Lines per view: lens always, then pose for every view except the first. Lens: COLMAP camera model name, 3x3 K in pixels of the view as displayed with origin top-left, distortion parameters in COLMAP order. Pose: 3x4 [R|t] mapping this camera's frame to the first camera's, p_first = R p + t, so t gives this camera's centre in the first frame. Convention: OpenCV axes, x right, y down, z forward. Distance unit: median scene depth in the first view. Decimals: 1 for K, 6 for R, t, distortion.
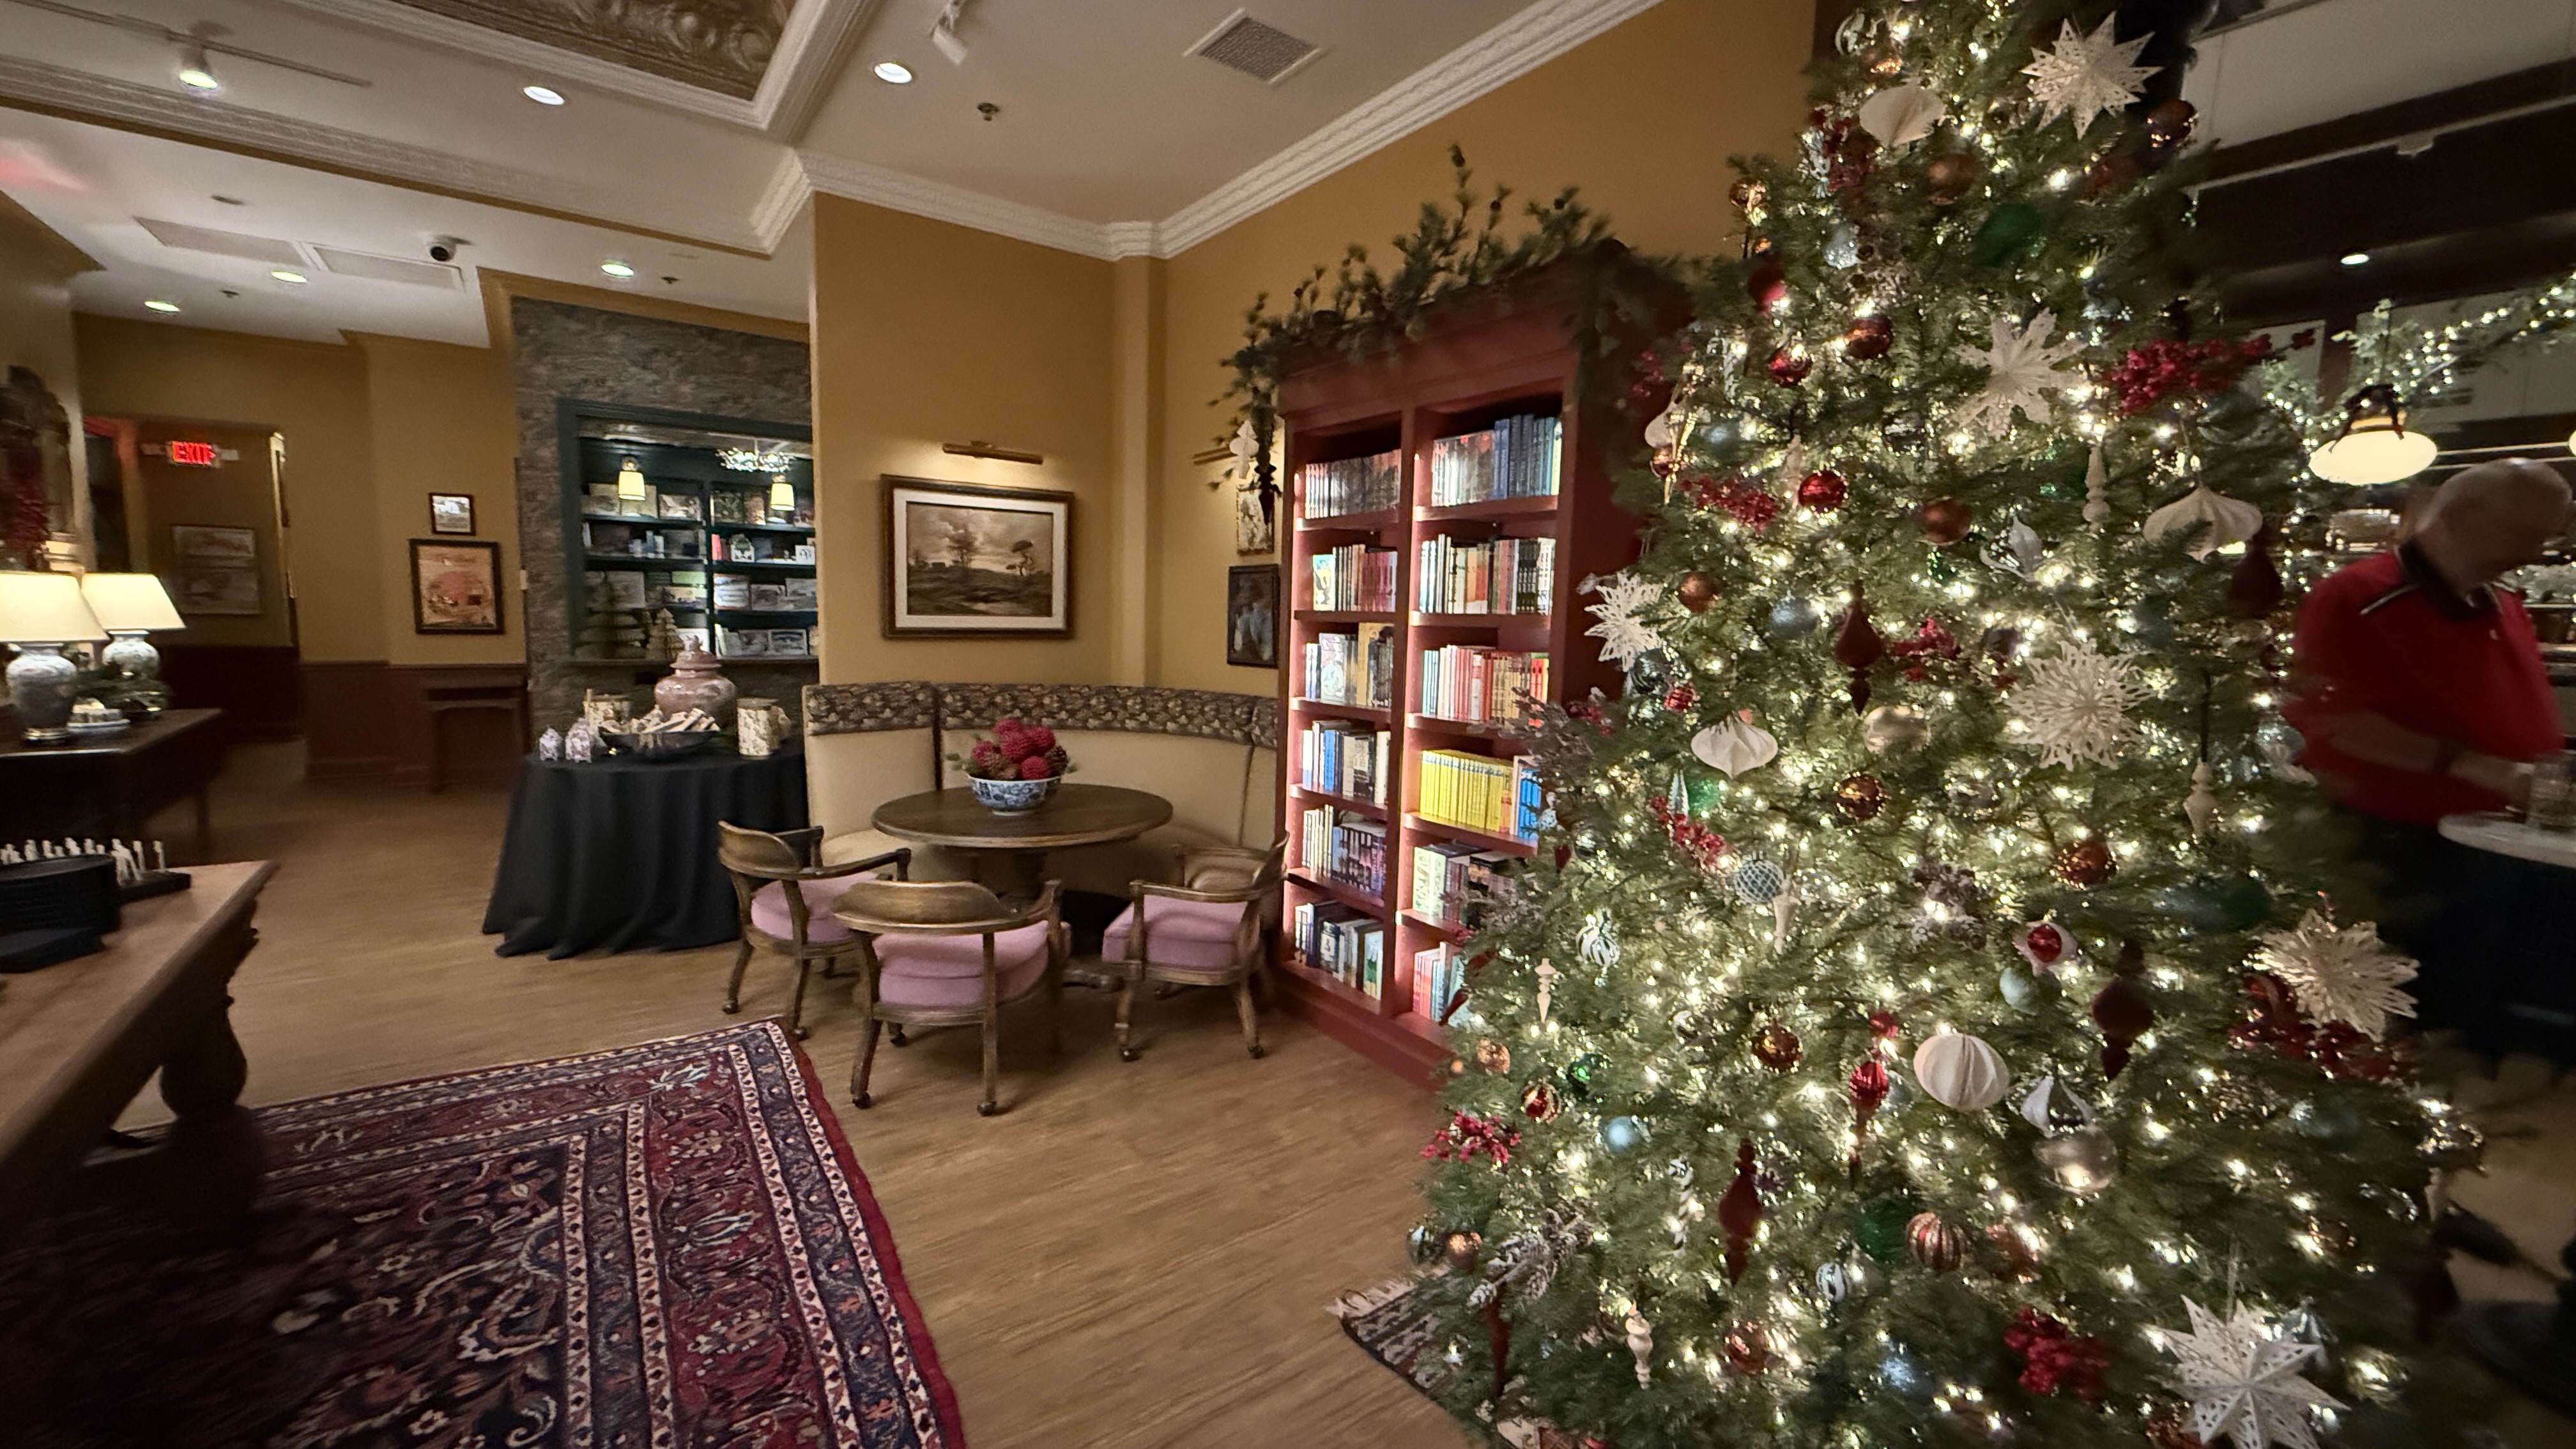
lens RADIAL K [[1012.4, 0, 1288.0], [0, 1012.4, 724.5], [0, 0, 1]] dist [0.000643, -0.000084]
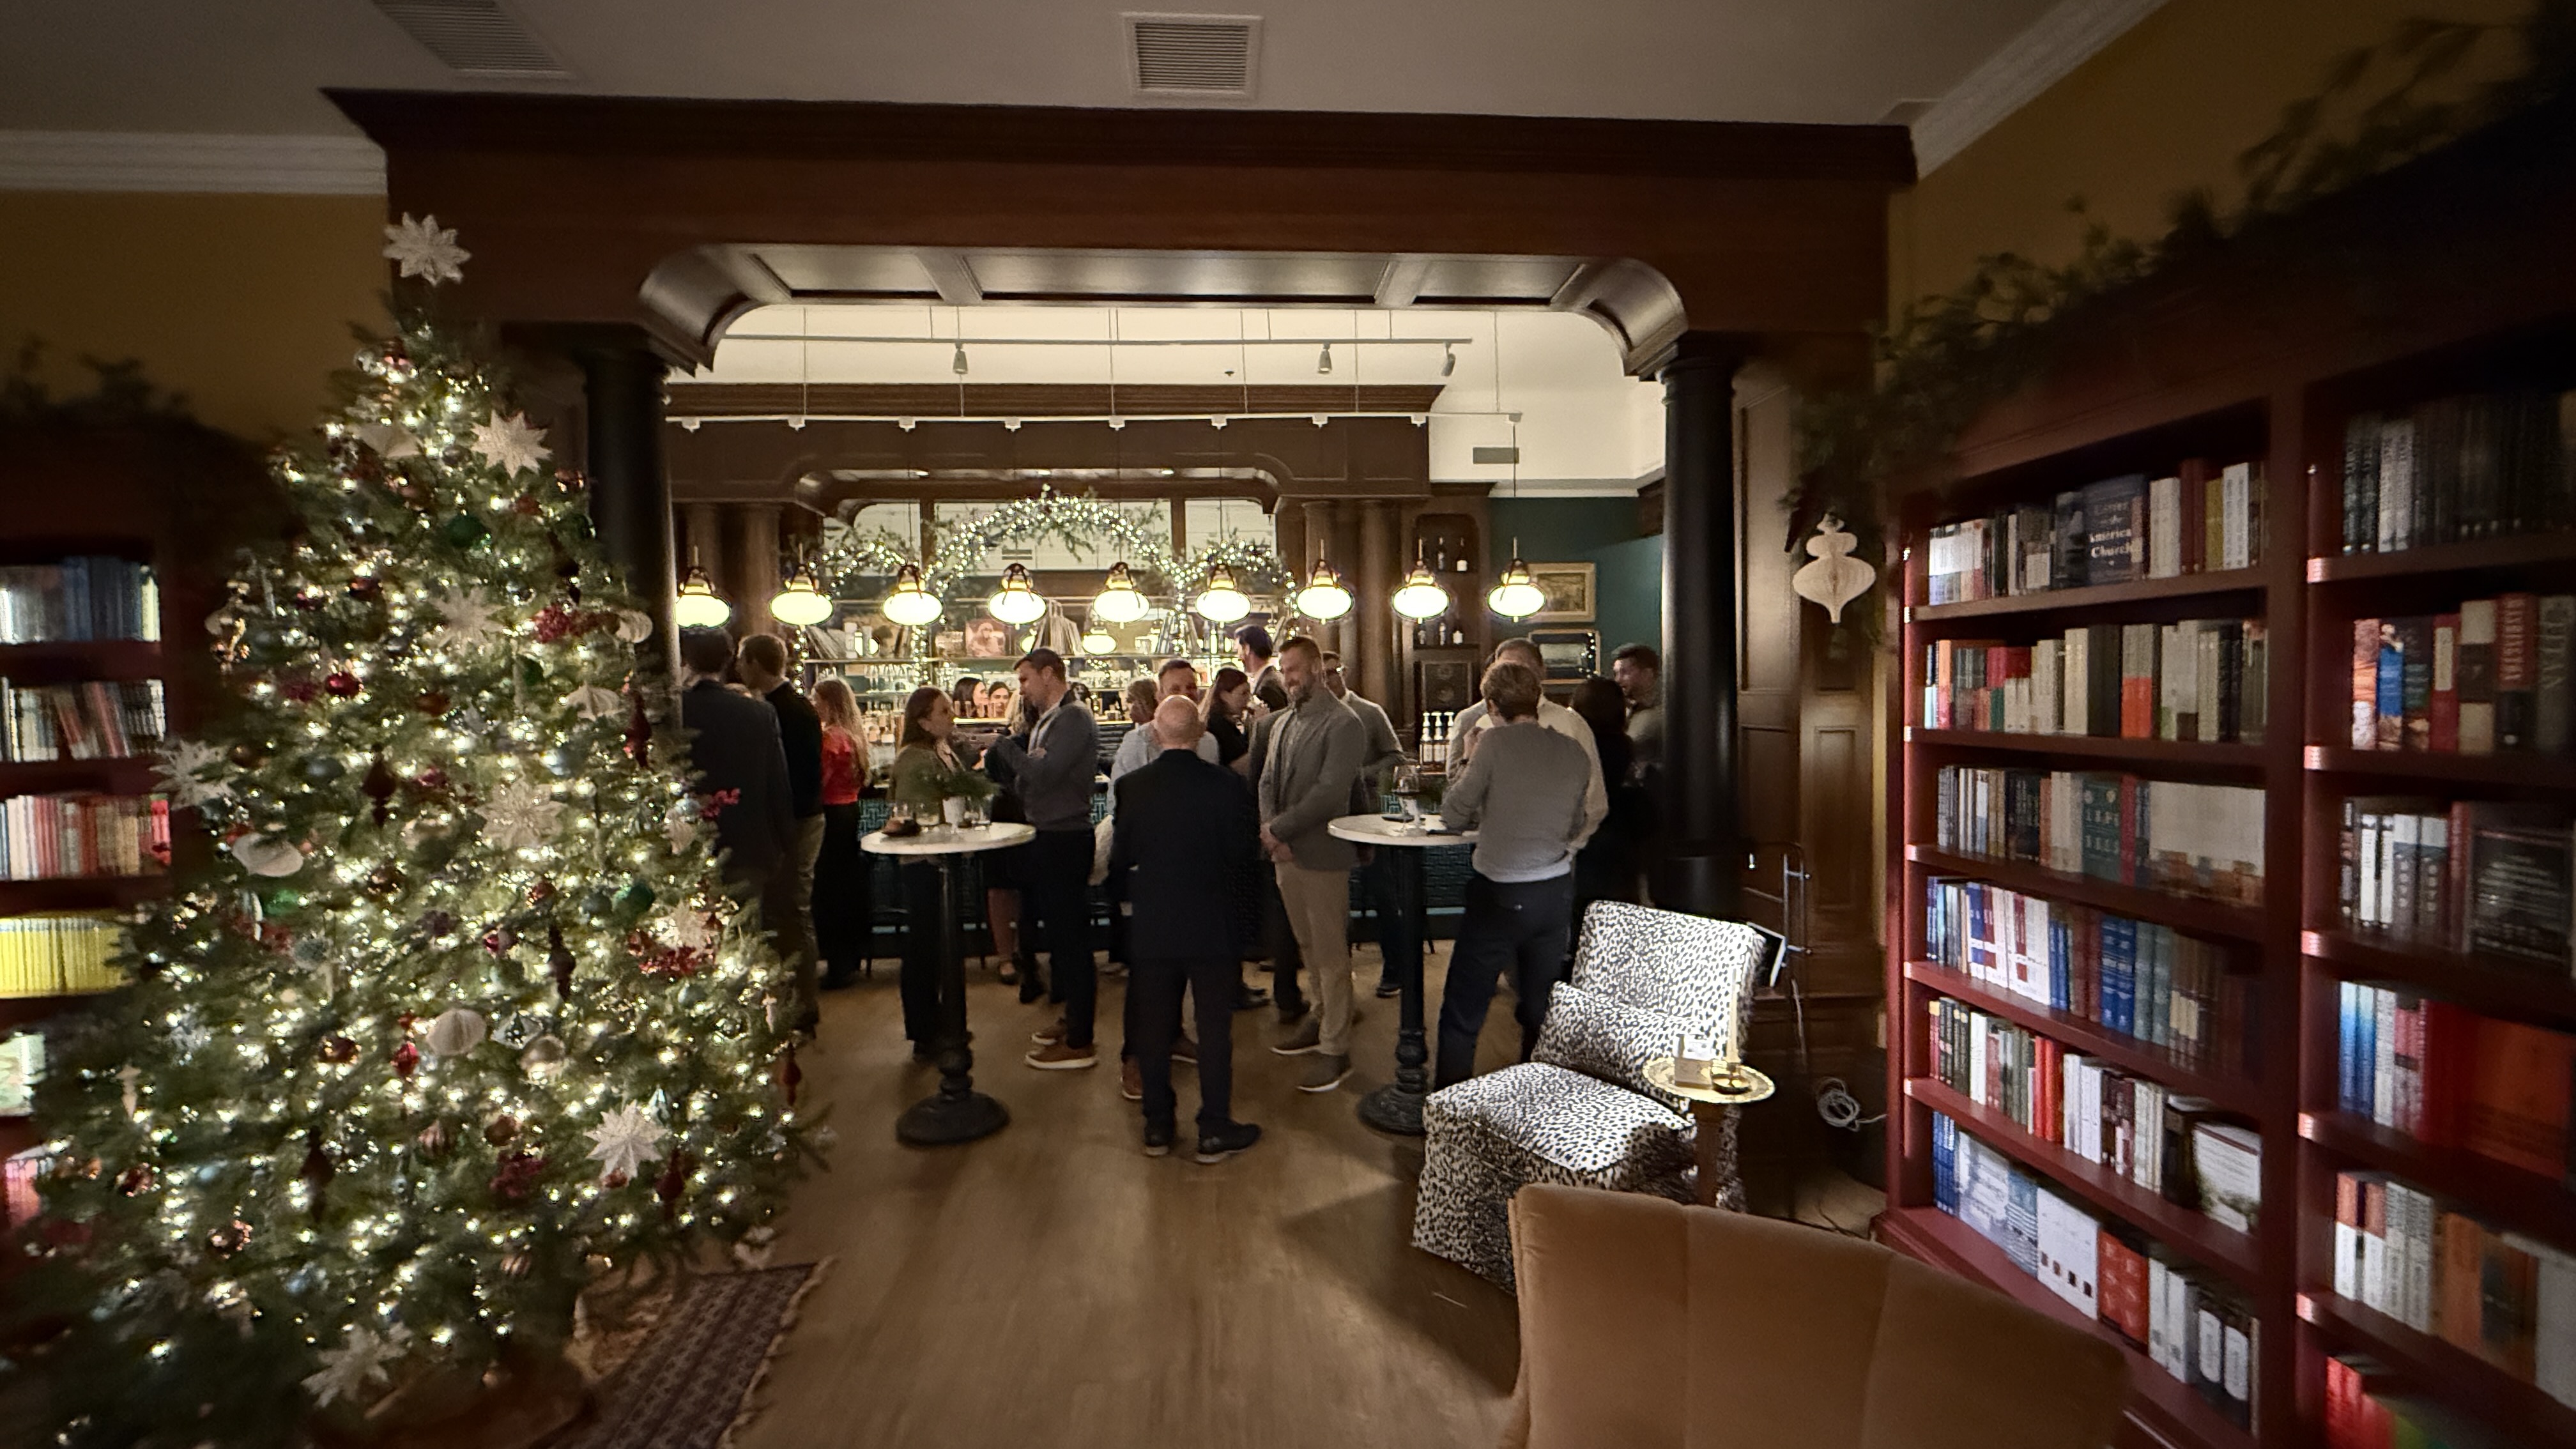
lens RADIAL K [[1012.4, 0, 1288.0], [0, 1012.4, 724.5], [0, 0, 1]] dist [0.000643, -0.000084]
pose [[0.526055, -0.063883, 0.848048, -0.014921], [0.128217, 0.991734, -0.004827, 0.014692], [-0.840730, 0.111273, 0.529898, -0.876056]]
